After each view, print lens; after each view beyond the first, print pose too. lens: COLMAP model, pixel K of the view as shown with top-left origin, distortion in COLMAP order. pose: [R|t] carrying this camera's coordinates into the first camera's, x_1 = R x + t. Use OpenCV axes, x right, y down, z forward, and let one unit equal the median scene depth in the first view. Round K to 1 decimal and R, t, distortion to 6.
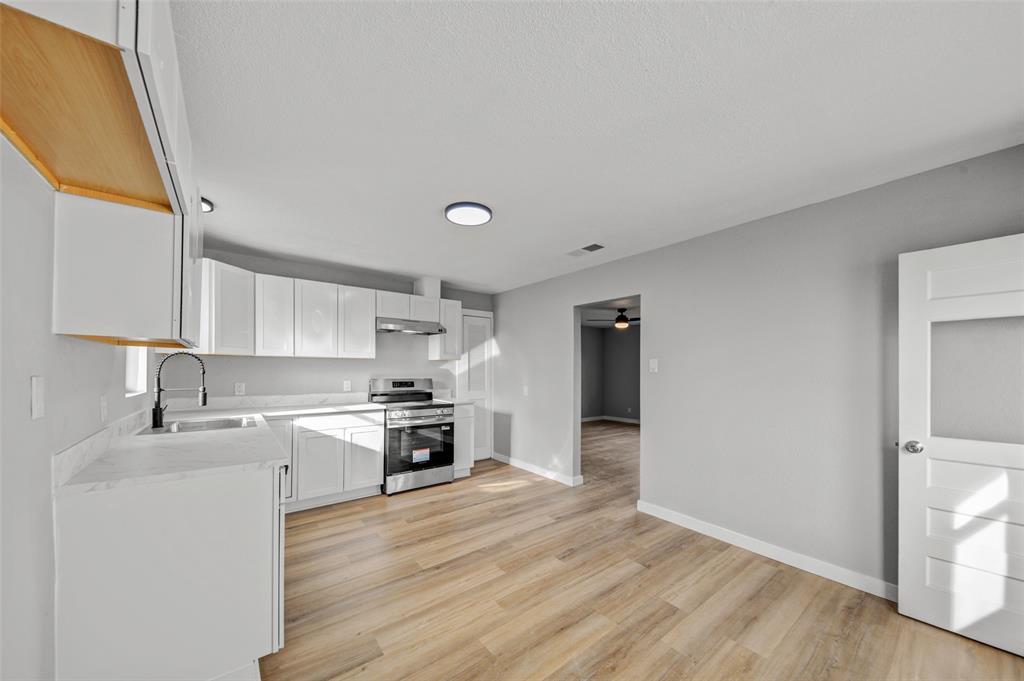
lens RADIAL K [[364.8, 0, 517.1], [0, 364.8, 368.0], [0, 0, 1]] dist [0.012475, -0.000077]
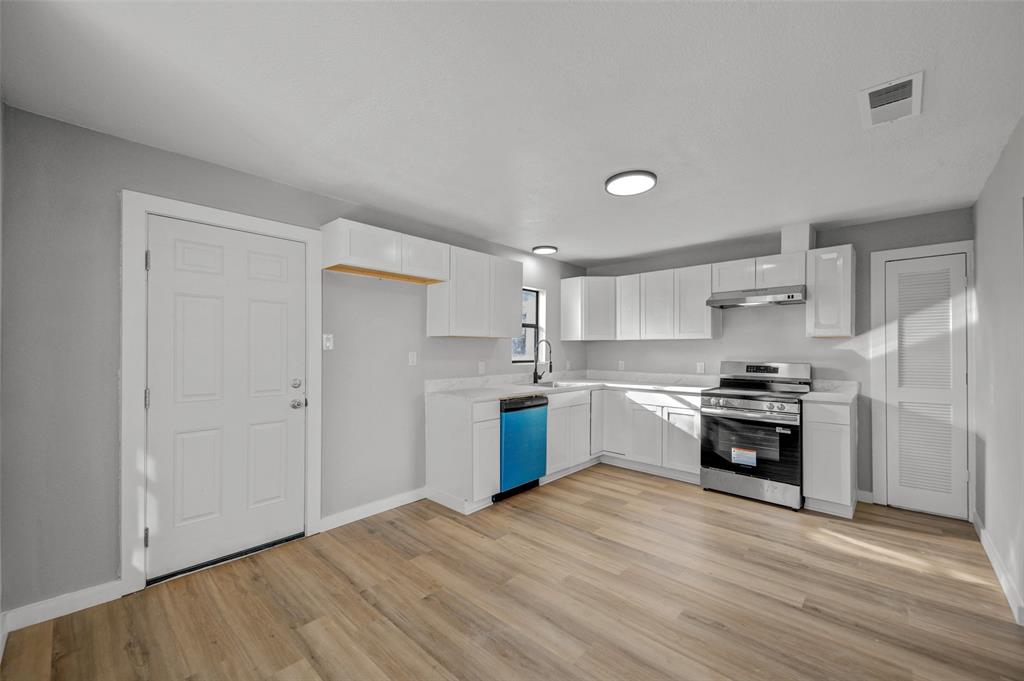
lens RADIAL K [[408.6, 0, 512.9], [0, 408.6, 349.5], [0, 0, 1]] dist [0.015644, -0.000314]
pose [[0.143629, -0.007881, -0.989600, 0.602472], [0.001241, 0.999969, -0.007784, 0.009269], [0.989631, -0.000110, 0.143634, 0.387664]]
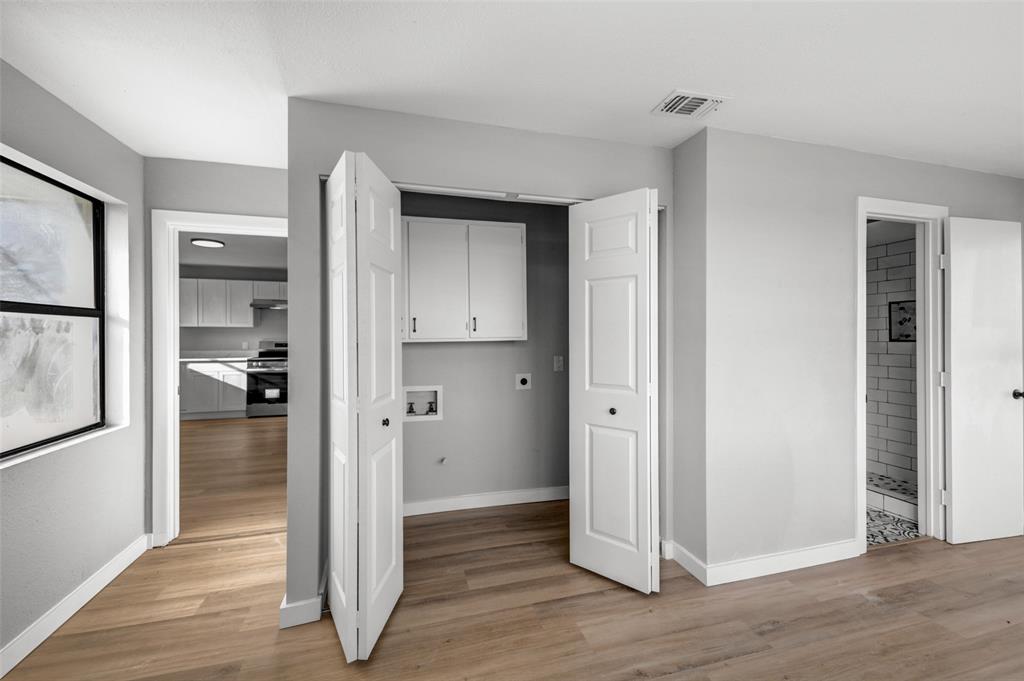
lens RADIAL K [[418.3, 0, 517.6], [0, 418.3, 336.5], [0, 0, 1]] dist [0.015284, -0.001509]
pose [[0.920191, 0.002978, -0.391457, 1.365745], [-0.000389, 0.999978, 0.006693, -0.000009], [0.391468, -0.006007, 0.920172, -0.162337]]
